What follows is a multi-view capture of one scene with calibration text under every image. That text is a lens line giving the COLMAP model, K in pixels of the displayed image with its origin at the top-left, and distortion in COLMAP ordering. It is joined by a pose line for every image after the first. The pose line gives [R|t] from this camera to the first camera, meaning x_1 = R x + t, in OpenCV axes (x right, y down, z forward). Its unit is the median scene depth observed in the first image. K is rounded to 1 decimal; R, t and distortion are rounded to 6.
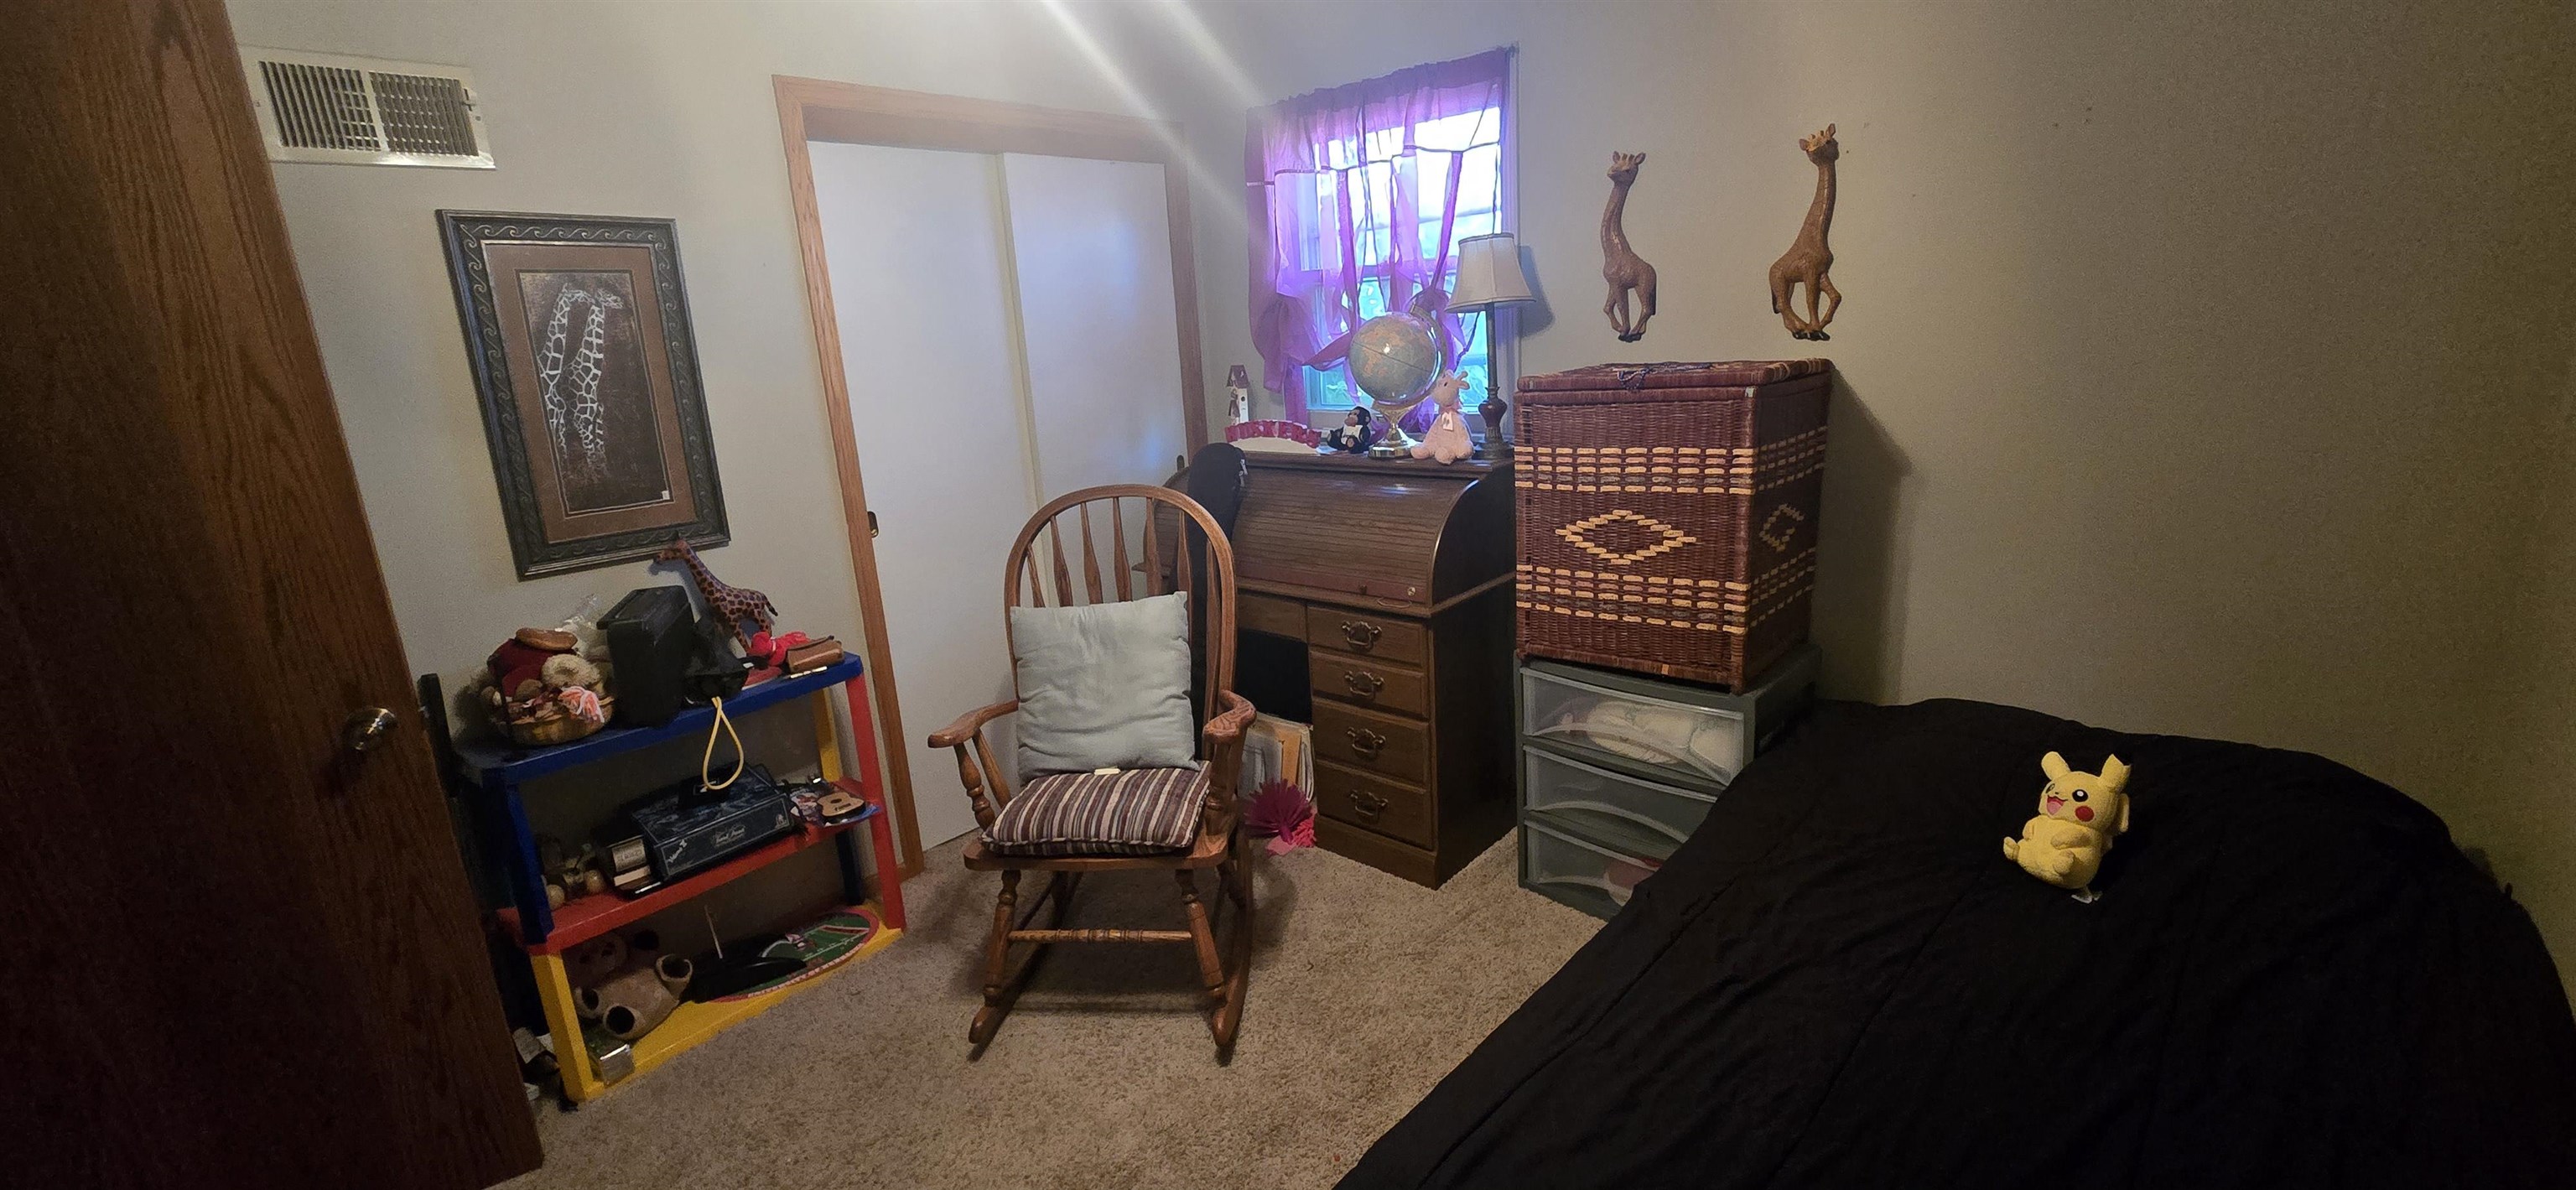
lens RADIAL K [[1051.4, 0, 1274.4], [0, 1051.4, 578.0], [0, 0, 1]] dist [-0.001673, 0.000436]
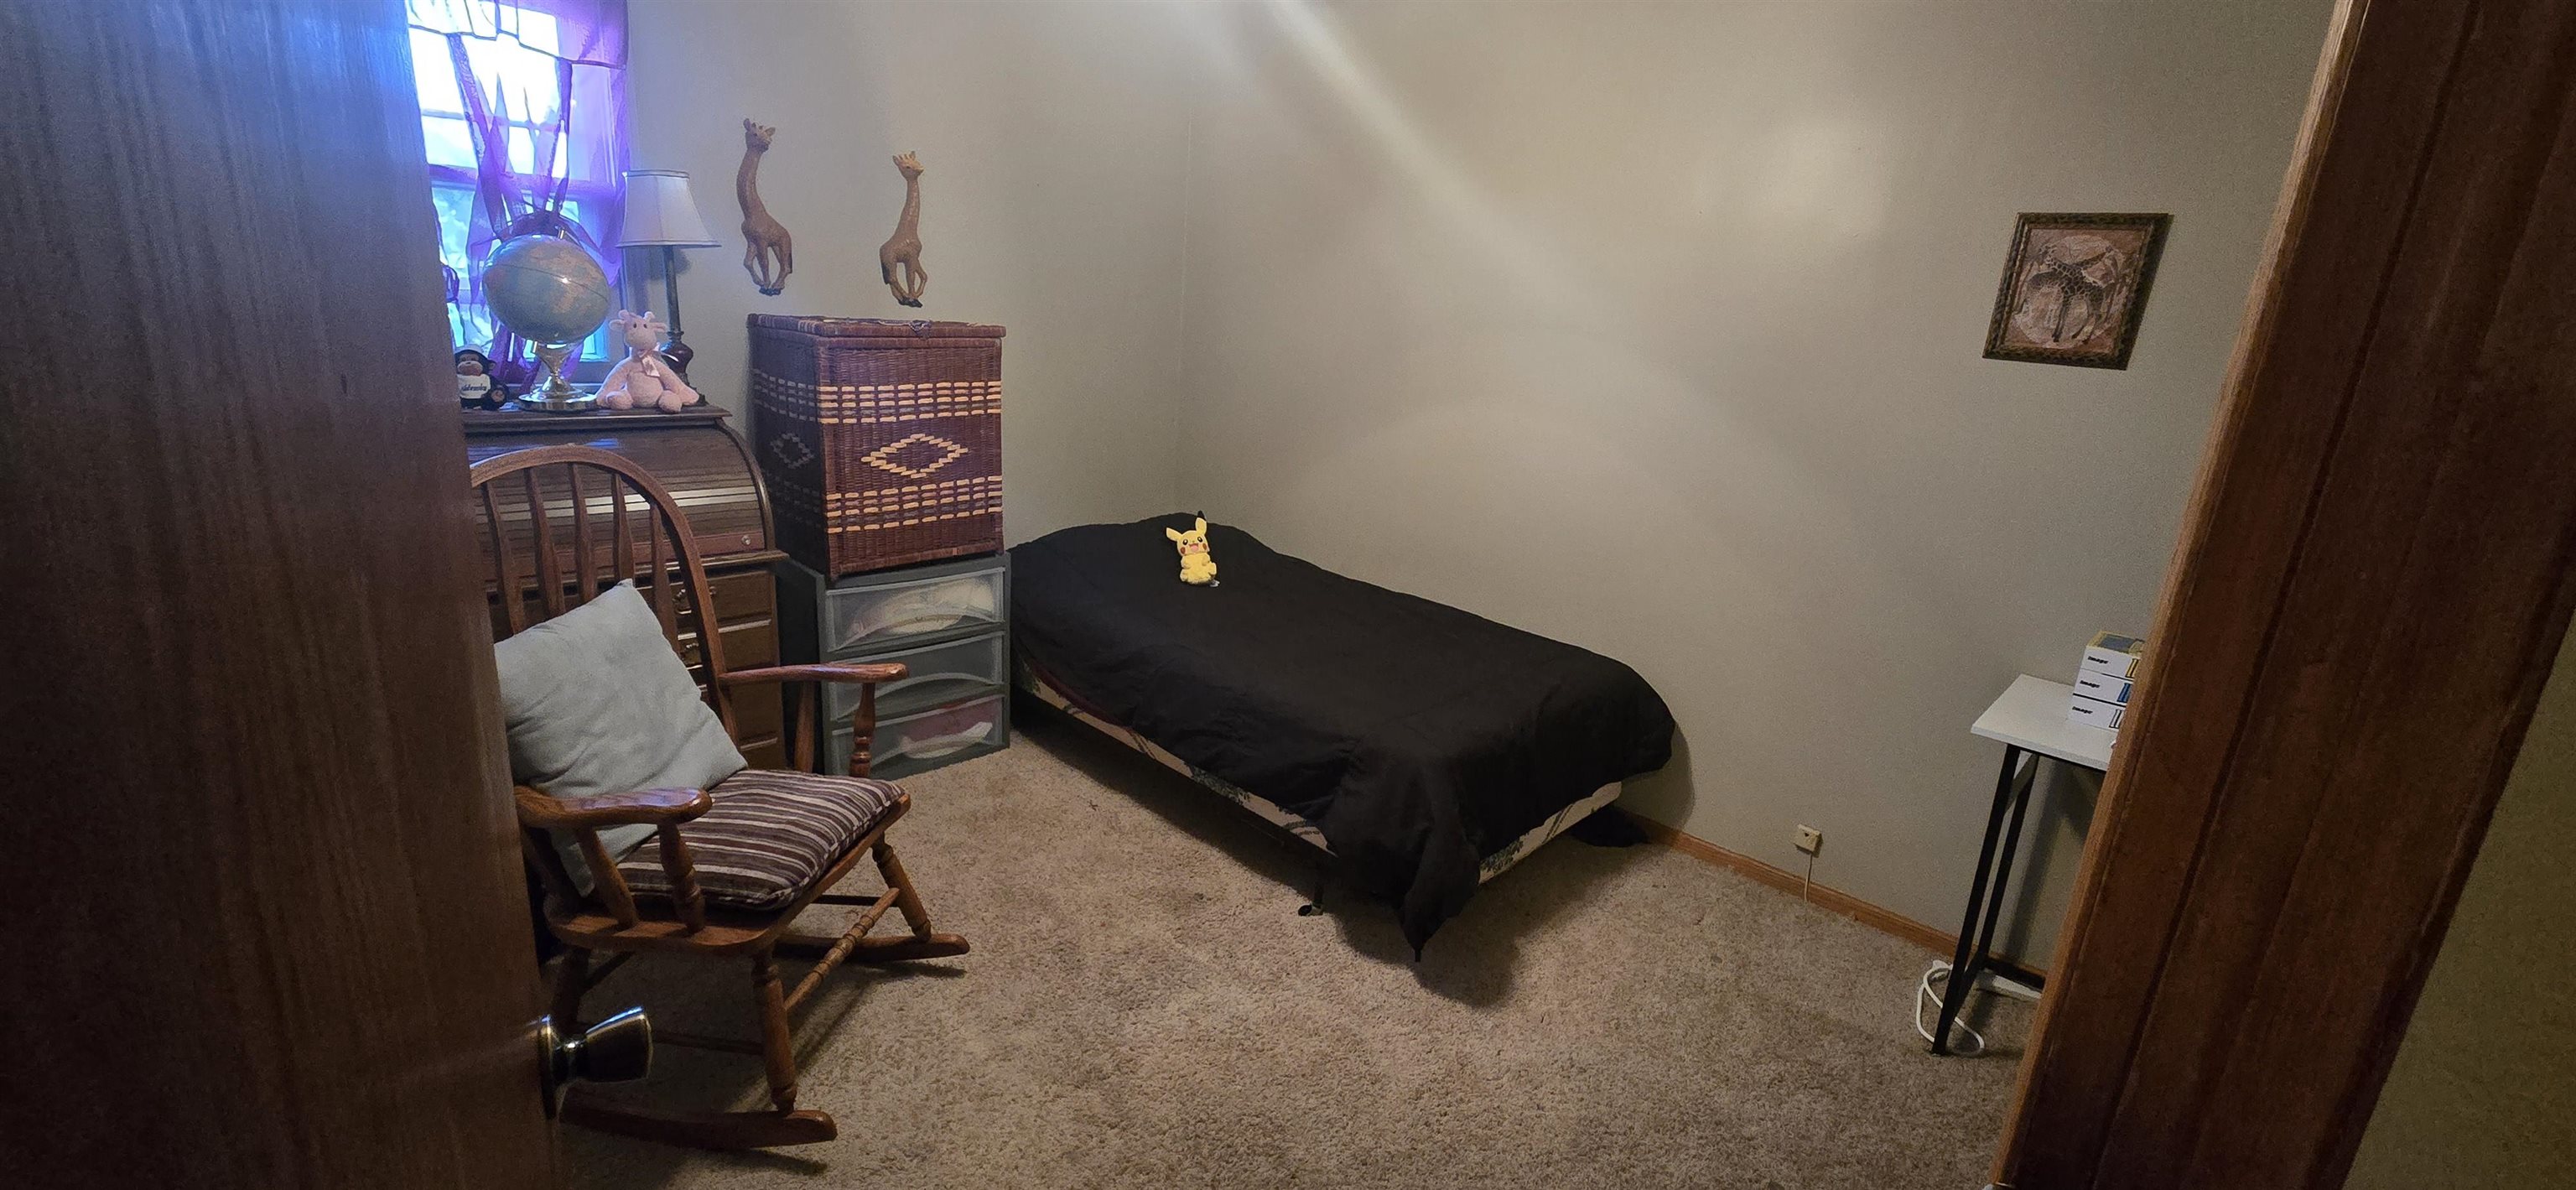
lens RADIAL K [[1051.4, 0, 1274.4], [0, 1051.4, 578.0], [0, 0, 1]] dist [-0.001673, 0.000436]
pose [[0.025399, -0.187878, 0.981864, -0.905583], [0.169763, 0.968726, 0.180973, -0.051127], [-0.985158, 0.162088, 0.056499, 0.519158]]
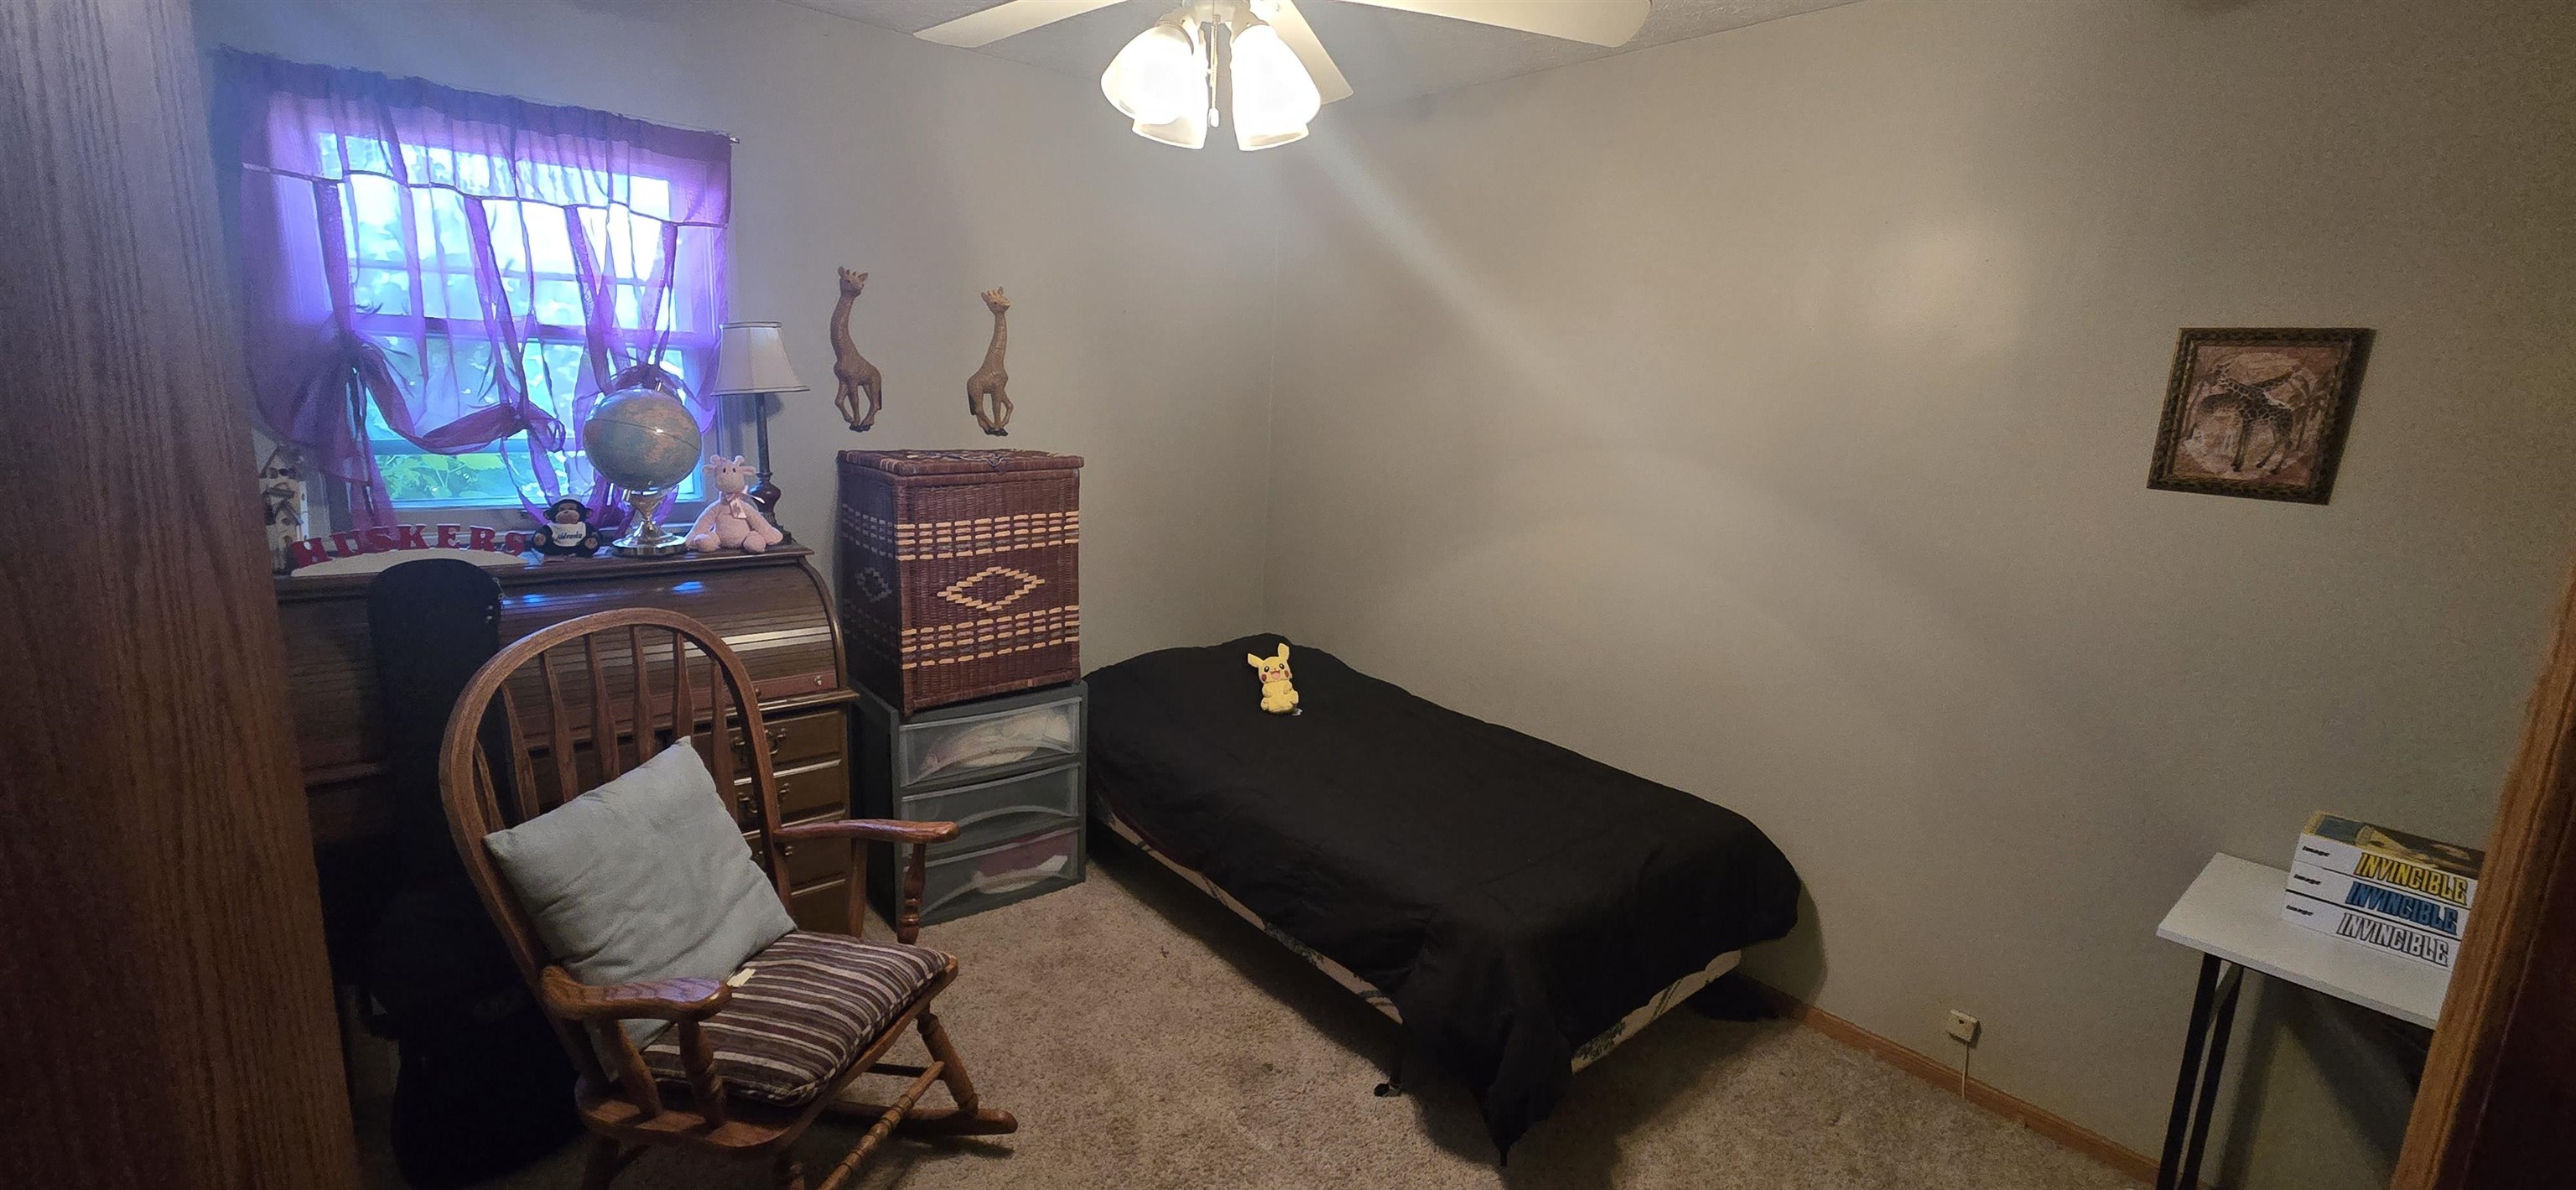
lens RADIAL K [[1051.4, 0, 1274.4], [0, 1051.4, 578.0], [0, 0, 1]] dist [-0.001673, 0.000436]
pose [[0.132936, -0.112124, 0.984762, -0.842130], [0.184009, 0.979099, 0.086639, -0.096176], [-0.973894, 0.169687, 0.150789, 0.471501]]
